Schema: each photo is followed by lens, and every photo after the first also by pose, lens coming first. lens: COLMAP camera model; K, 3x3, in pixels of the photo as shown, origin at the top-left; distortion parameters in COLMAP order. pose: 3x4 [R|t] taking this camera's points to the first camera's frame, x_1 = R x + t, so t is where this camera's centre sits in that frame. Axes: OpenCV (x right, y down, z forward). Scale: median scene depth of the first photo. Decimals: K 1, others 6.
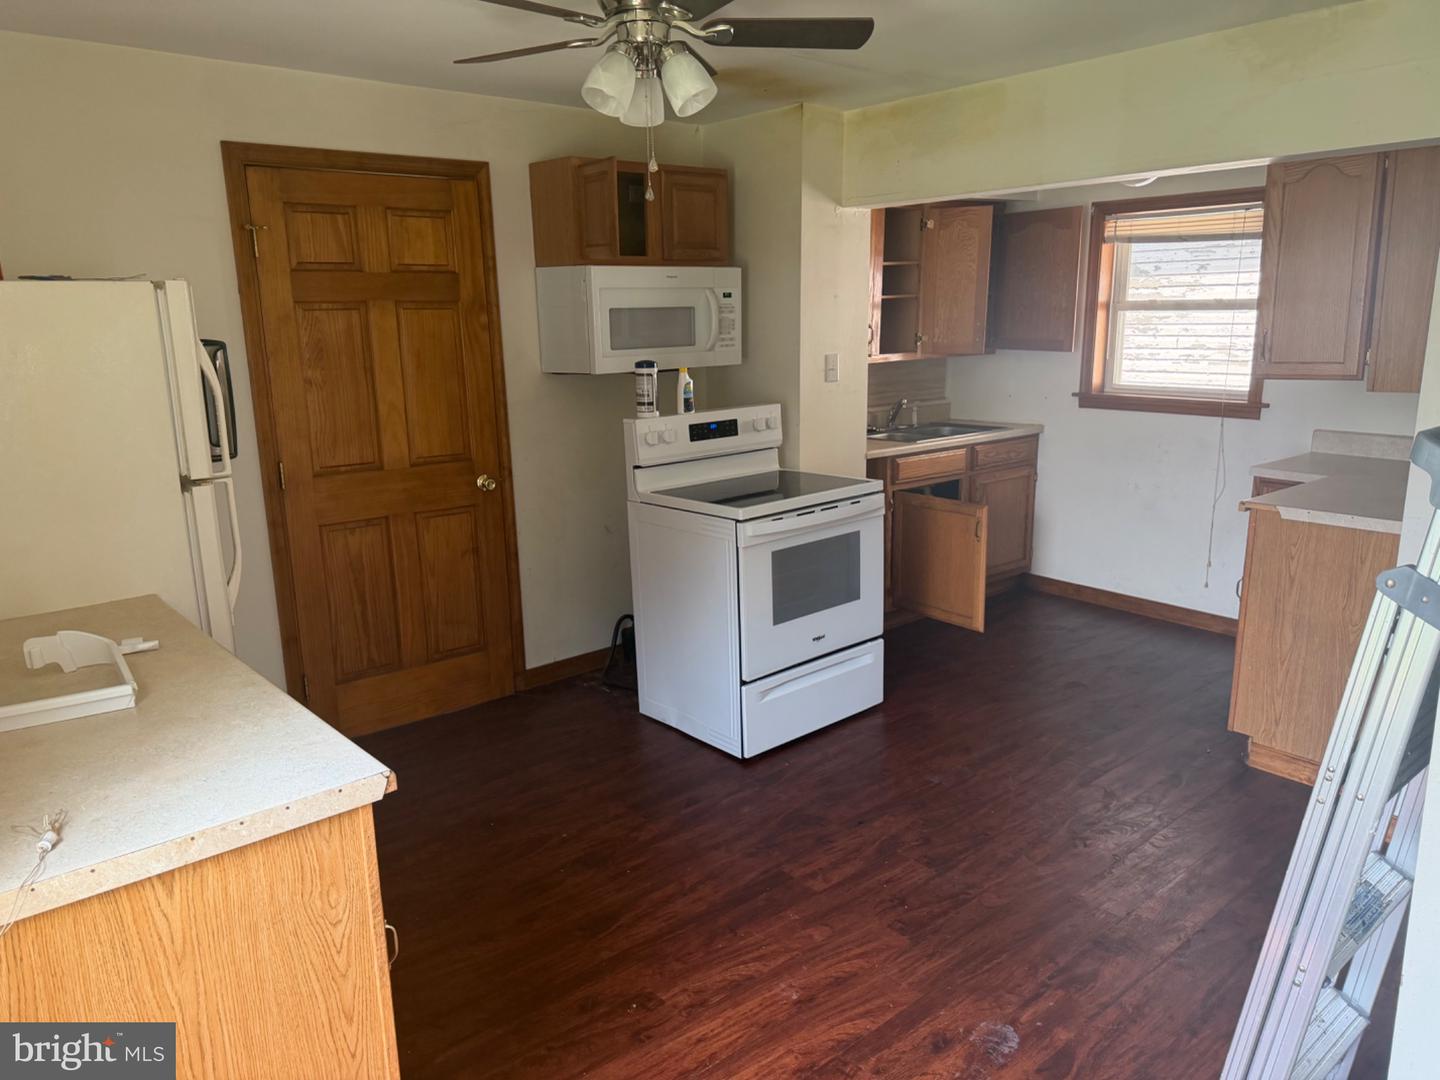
lens RADIAL K [[1017.1, 0, 718.5], [0, 1017.1, 556.4], [0, 0, 1]] dist [0.060677, -0.105504]
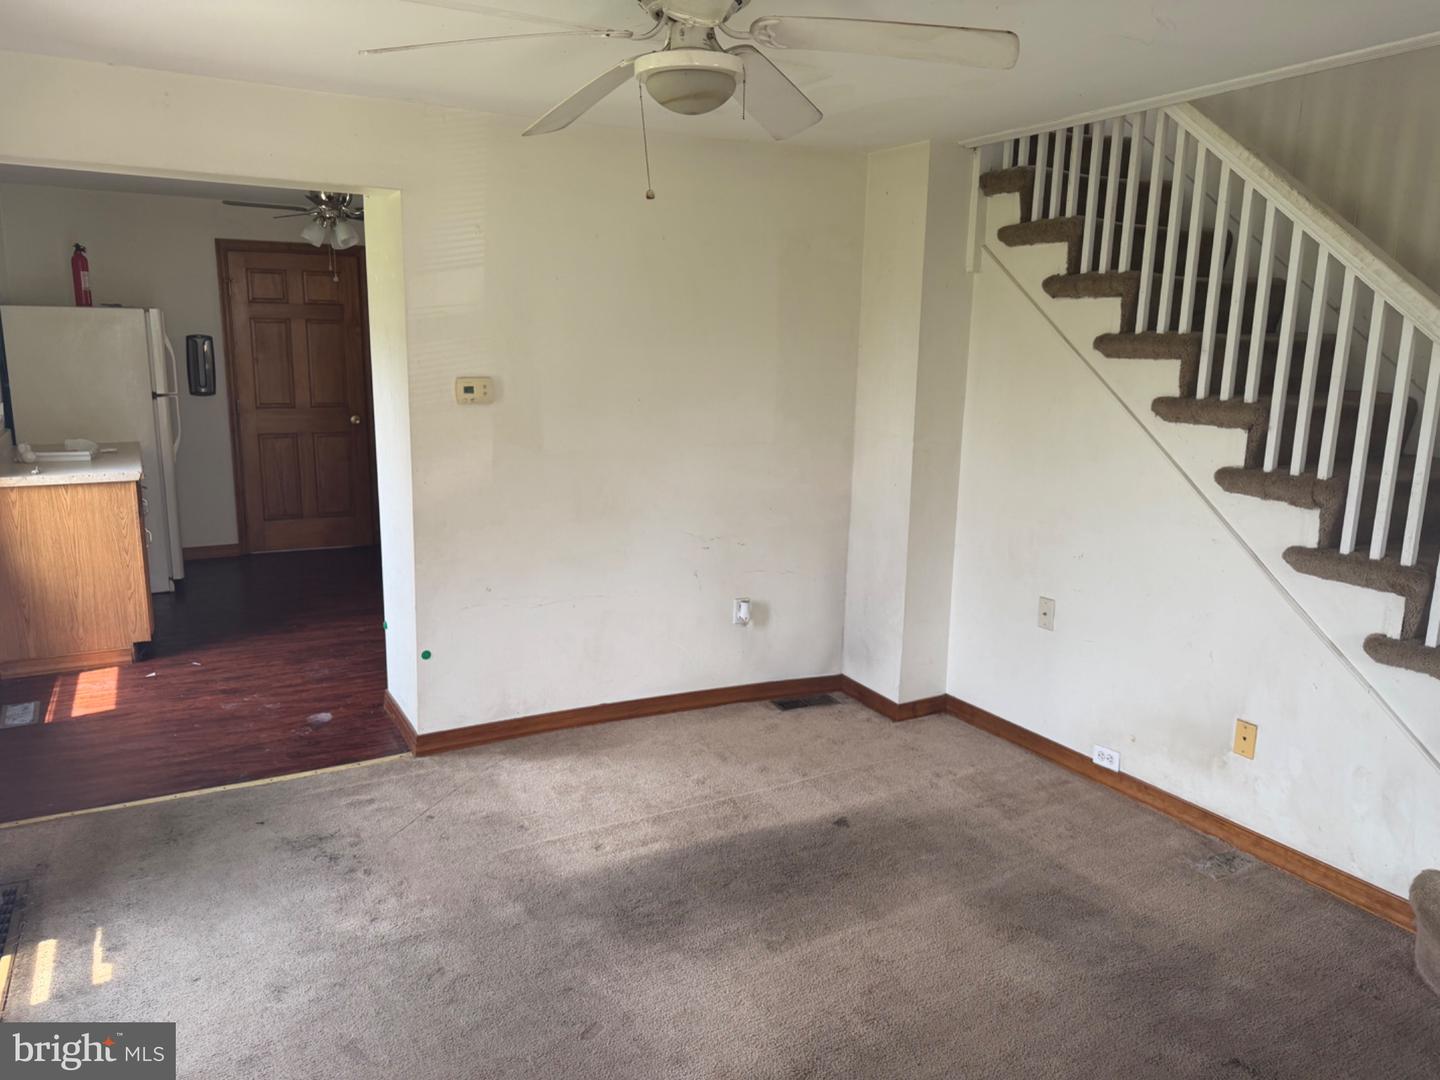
lens RADIAL K [[1015.0, 0, 720.0], [0, 1015.0, 540.0], [0, 0, 1]] dist [0.061411, -0.101711]
pose [[0.981386, 0.075724, -0.176484, 0.841118], [-0.081332, 0.996380, -0.024751, 0.149614], [0.173970, 0.038644, 0.983992, -0.749123]]
